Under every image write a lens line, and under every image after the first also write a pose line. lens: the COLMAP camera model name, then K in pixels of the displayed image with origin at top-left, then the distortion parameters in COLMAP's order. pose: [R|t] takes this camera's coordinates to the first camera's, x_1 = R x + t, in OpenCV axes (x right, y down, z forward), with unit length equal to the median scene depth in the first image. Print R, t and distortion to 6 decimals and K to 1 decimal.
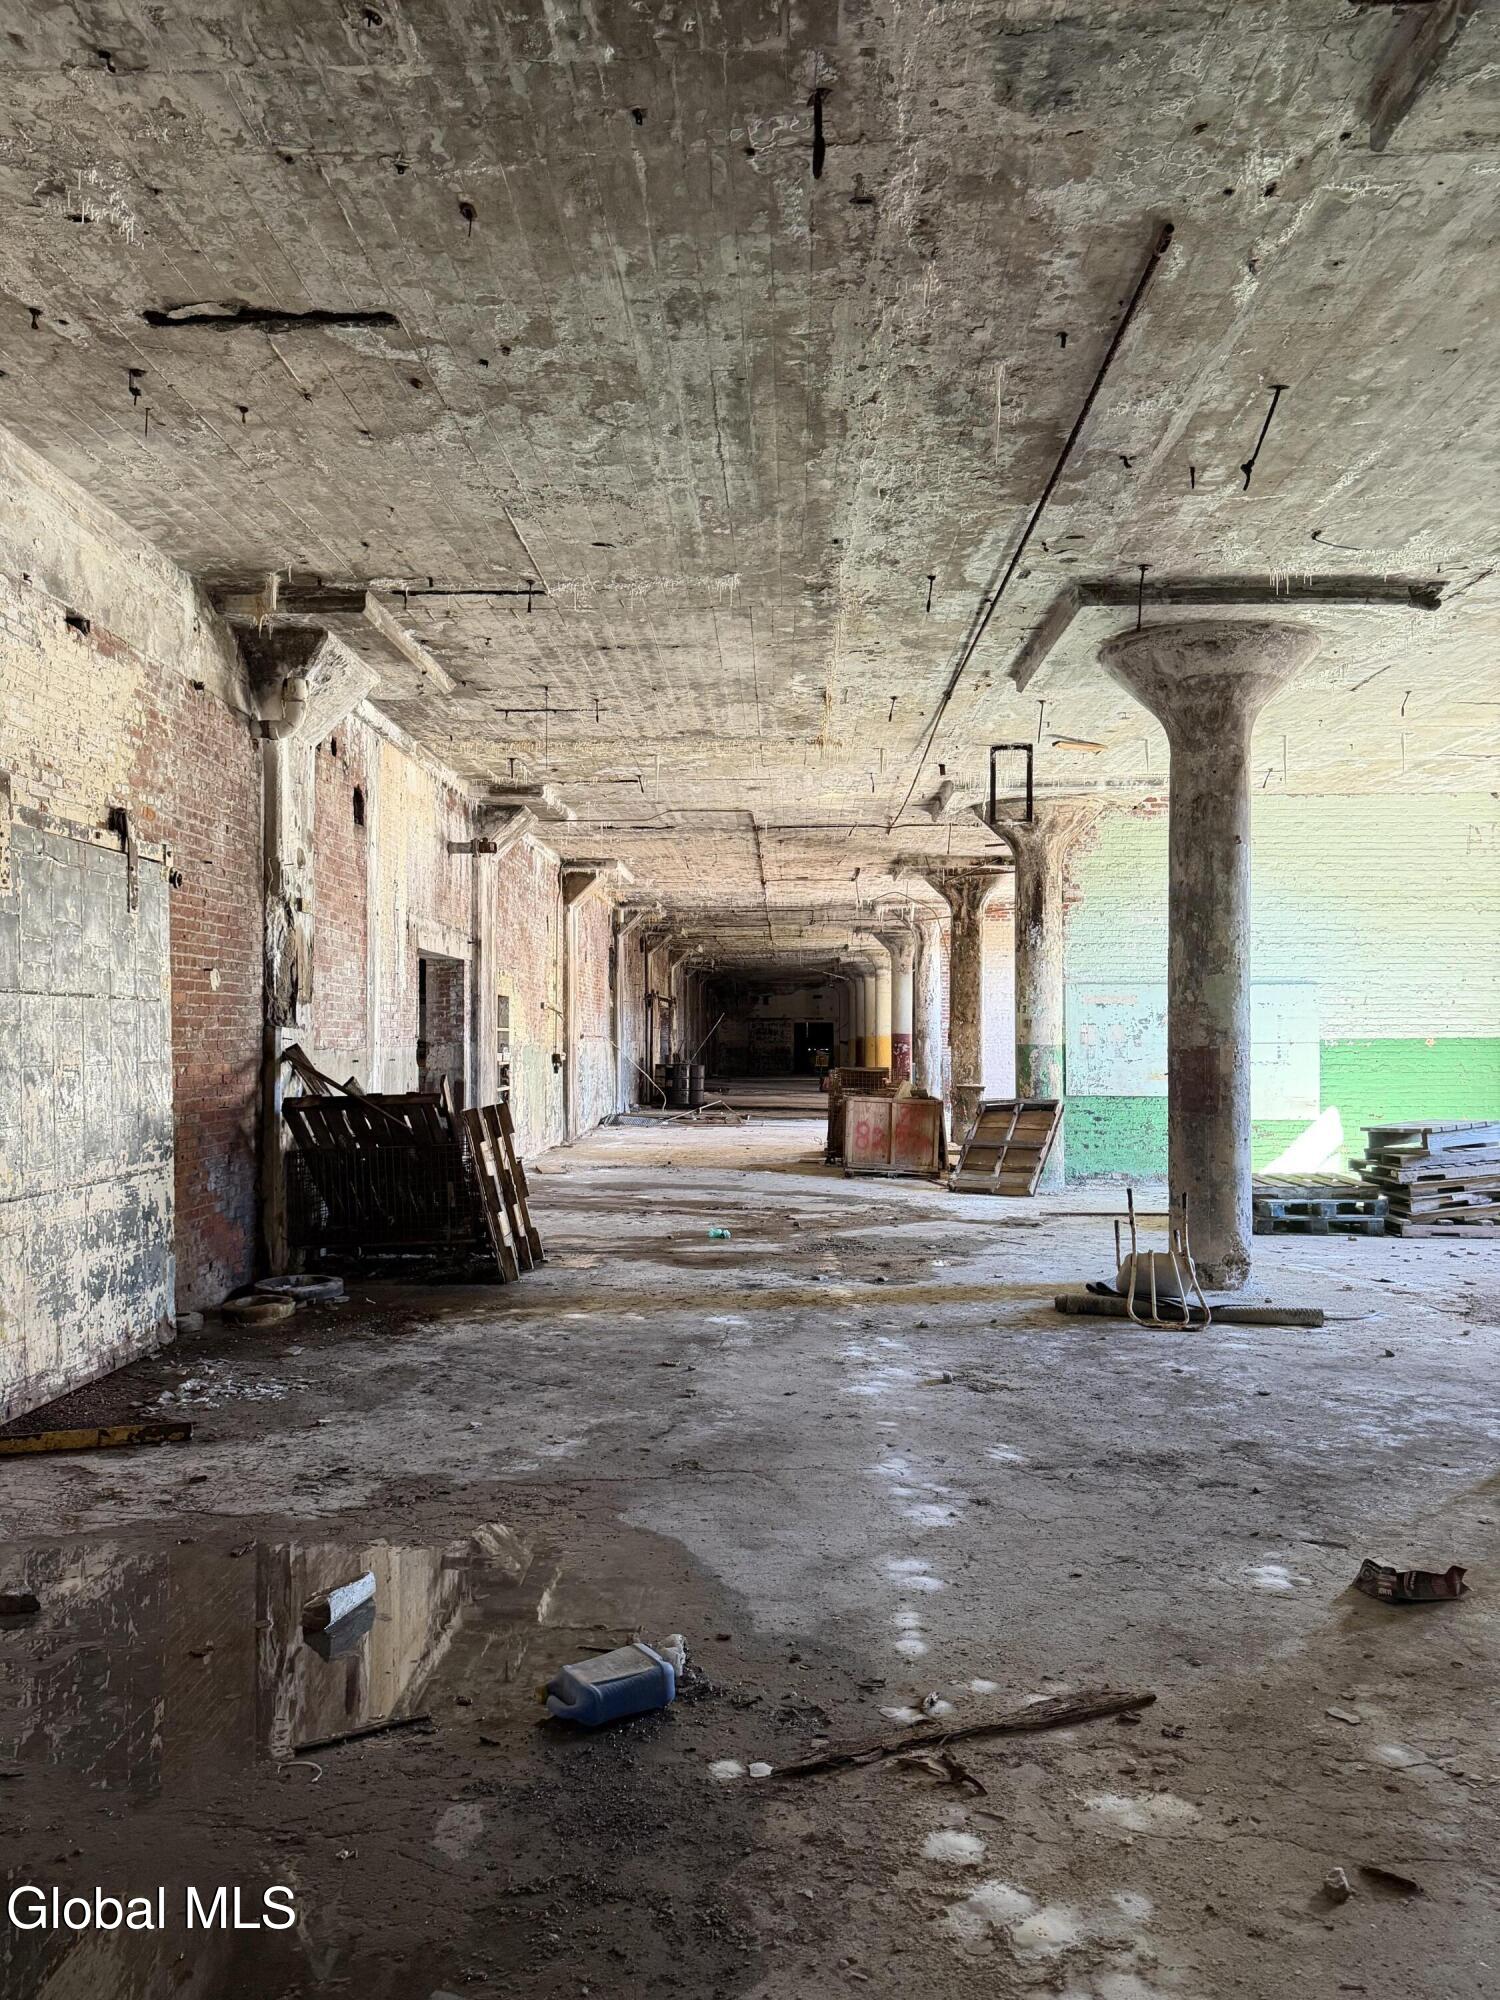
lens RADIAL K [[1368.5, 0, 750.0], [0, 1368.5, 1000.0], [0, 0, 1]] dist [-0.001407, -0.001044]
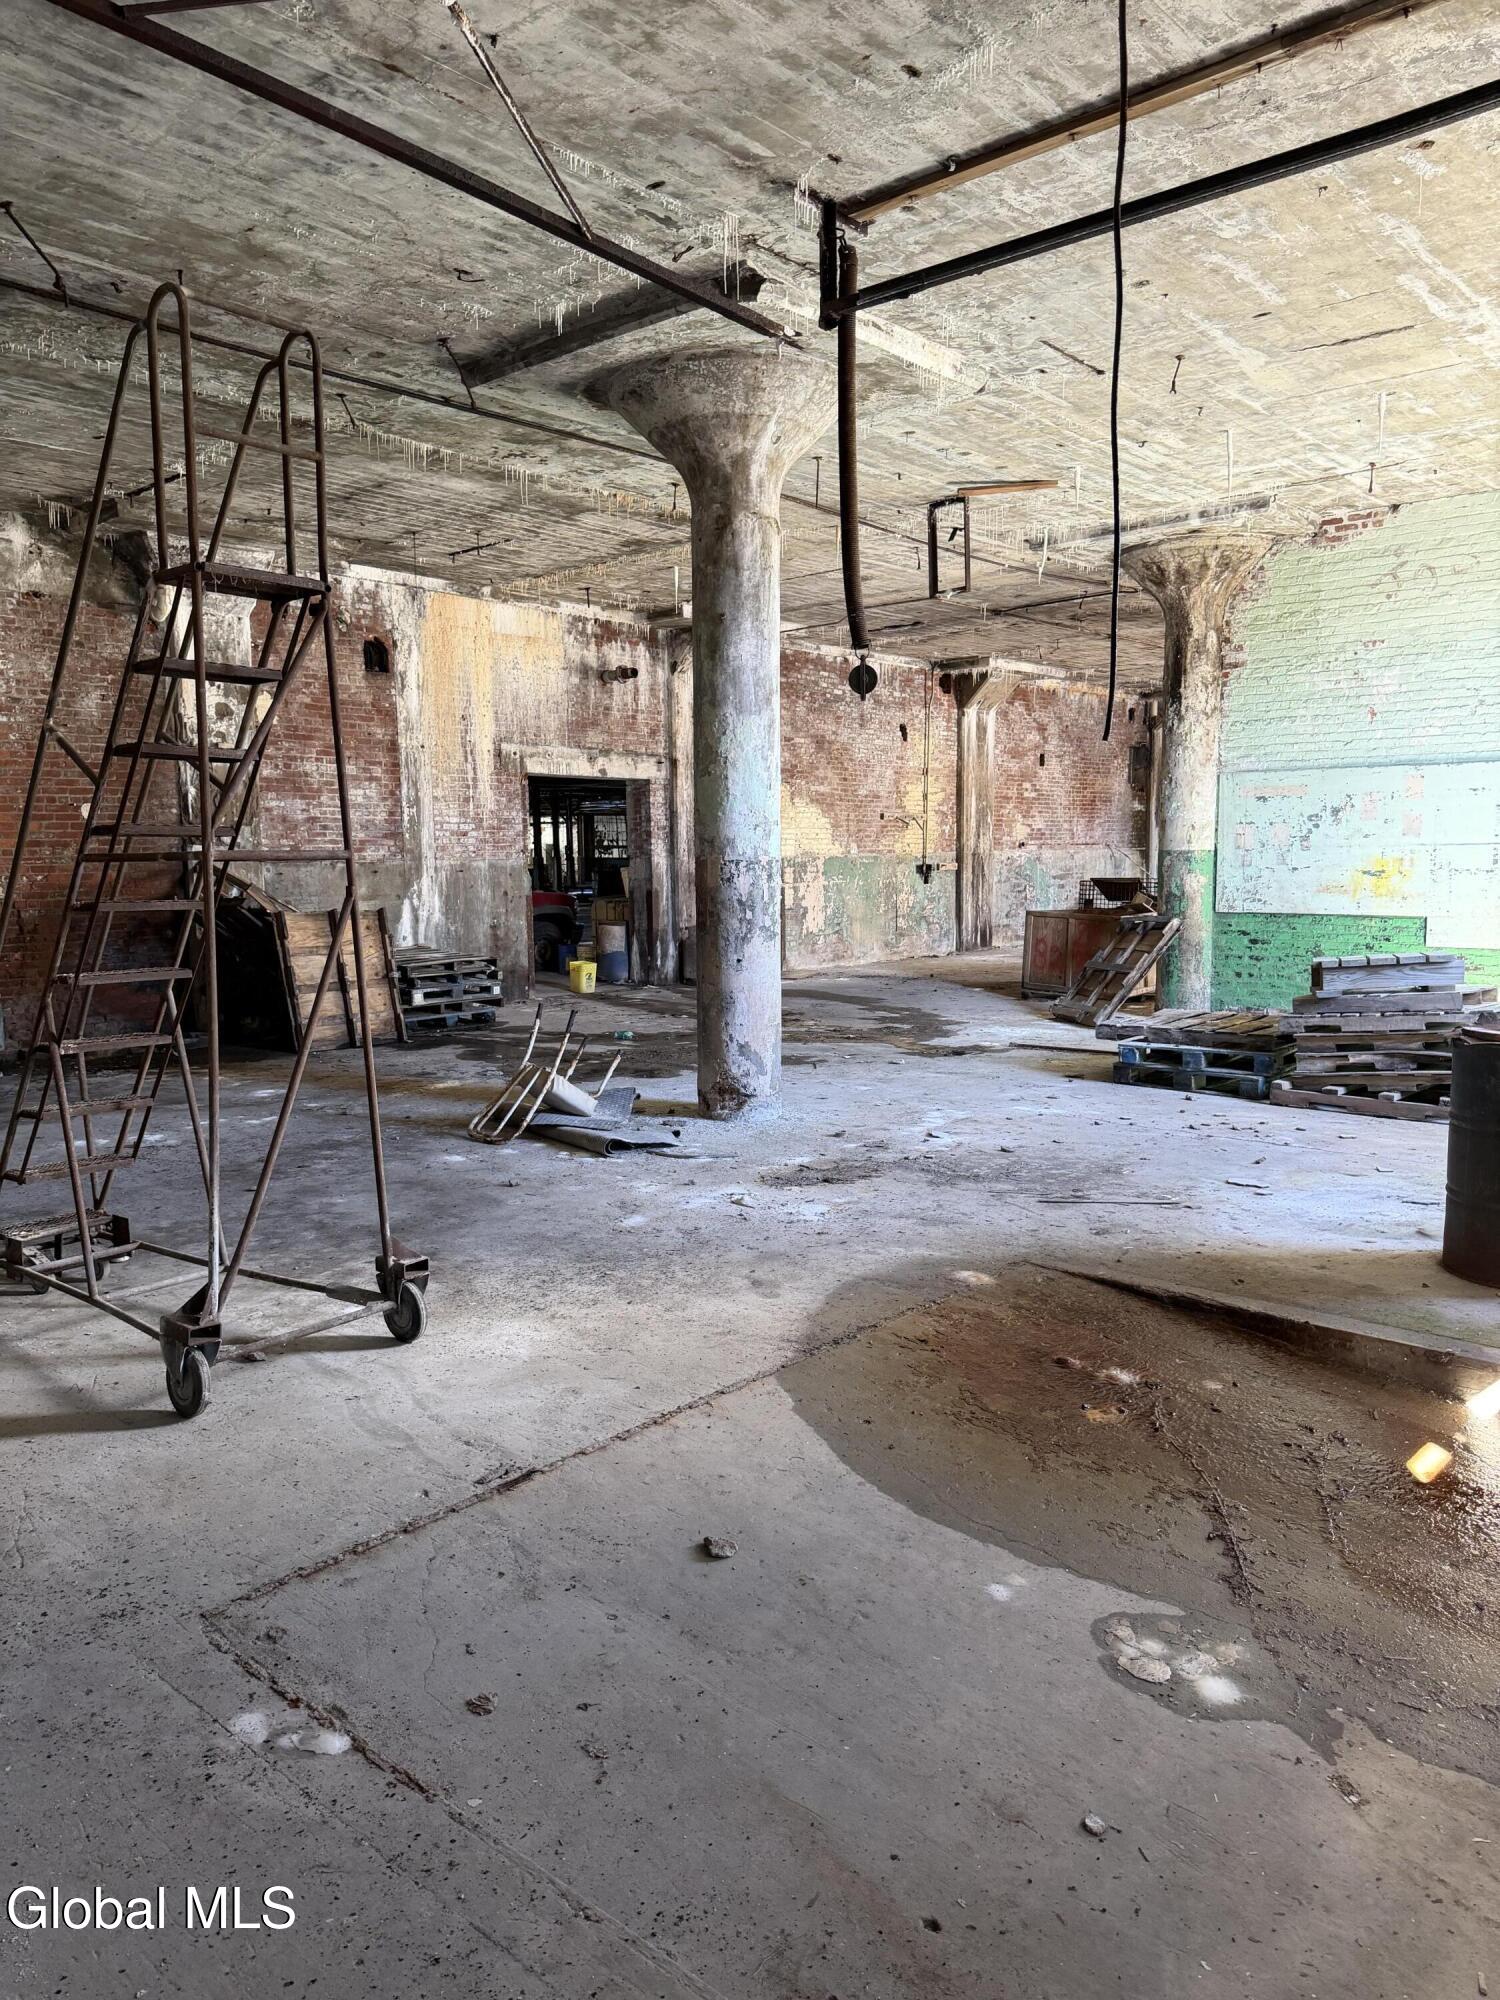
lens RADIAL K [[1407.9, 0, 750.0], [0, 1407.9, 1000.0], [0, 0, 1]] dist [0.025266, -0.000137]
pose [[0.768878, 0.054407, -0.637077, 0.735347], [0.031923, 0.991864, 0.123234, 0.012242], [0.638599, -0.115090, 0.760885, 0.231907]]
